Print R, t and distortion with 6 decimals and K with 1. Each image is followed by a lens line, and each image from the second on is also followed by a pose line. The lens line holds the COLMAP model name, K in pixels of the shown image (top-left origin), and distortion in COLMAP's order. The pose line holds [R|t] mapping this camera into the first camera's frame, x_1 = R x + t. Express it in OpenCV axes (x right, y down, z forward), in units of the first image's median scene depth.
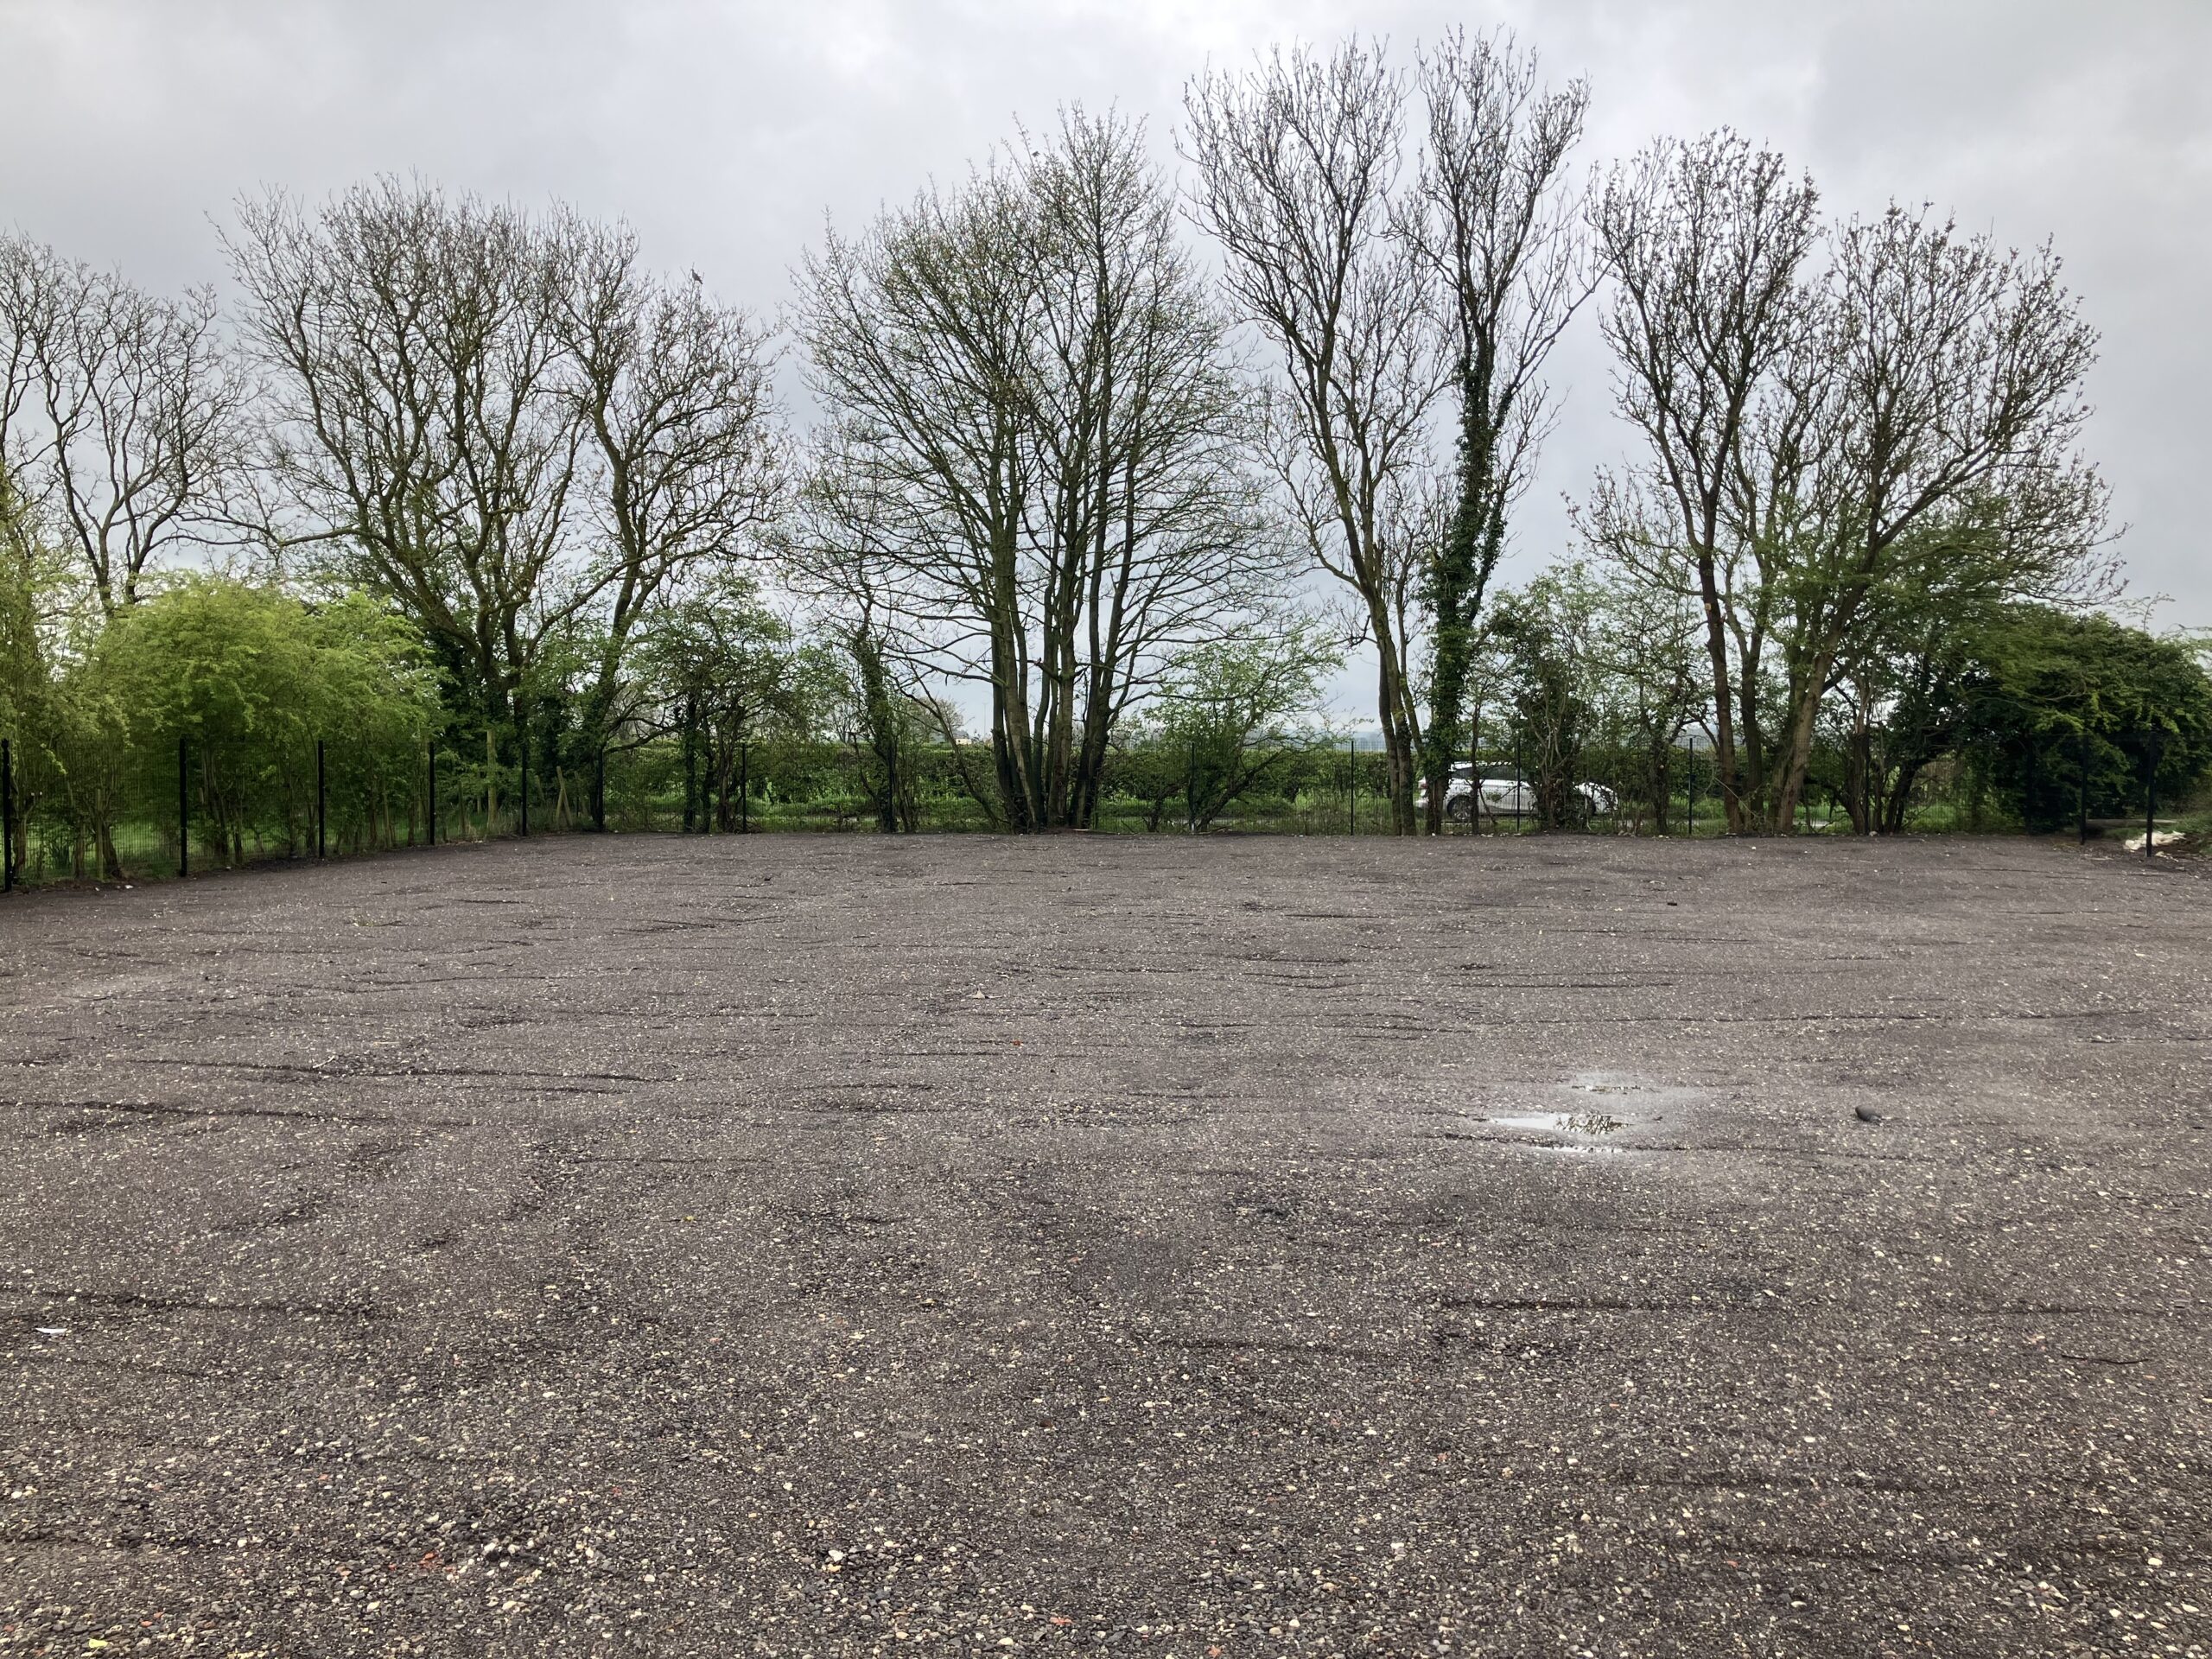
lens RADIAL K [[1851.5, 0, 1106.0], [0, 1851.5, 829.5], [0, 0, 1]] dist [0.011242, 0.006480]
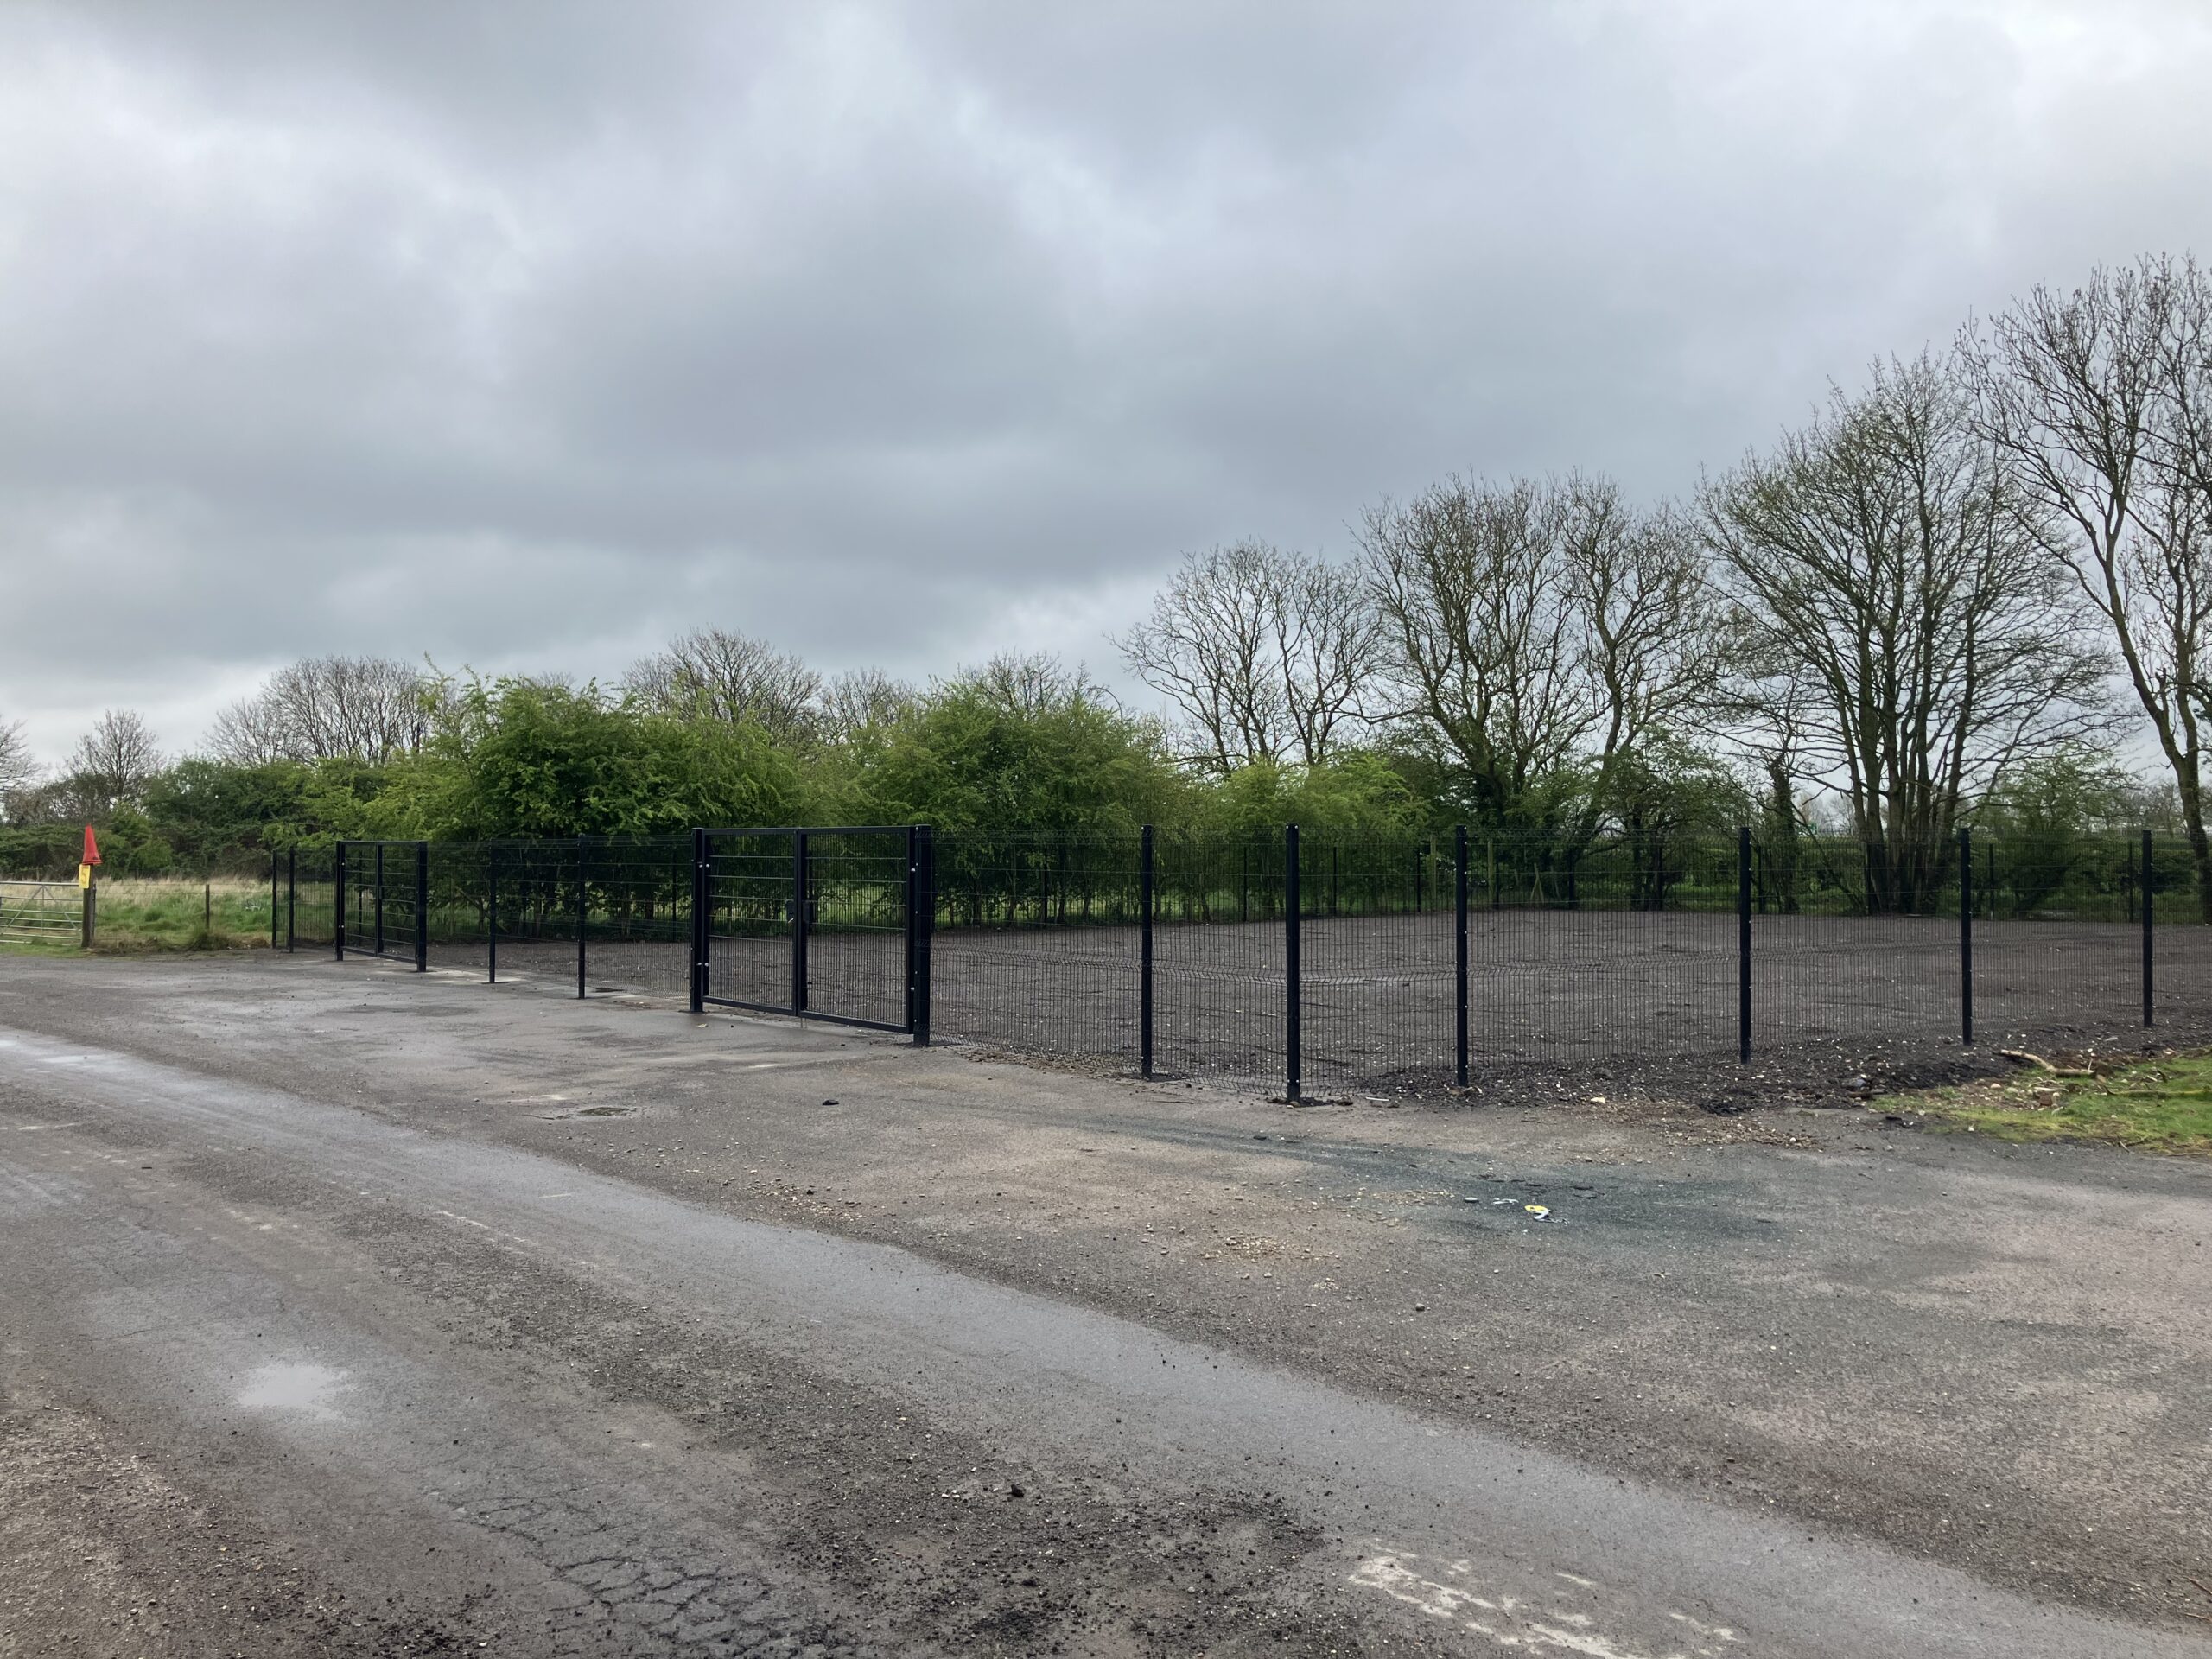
lens RADIAL K [[1817.9, 0, 1104.2], [0, 1817.9, 876.3], [0, 0, 1]] dist [0.028875, -0.002857]
pose [[0.714687, 0.010850, -0.699360, 0.460043], [-0.027574, 0.999539, -0.012671, 0.005260], [0.698900, 0.028340, 0.714657, -0.265068]]
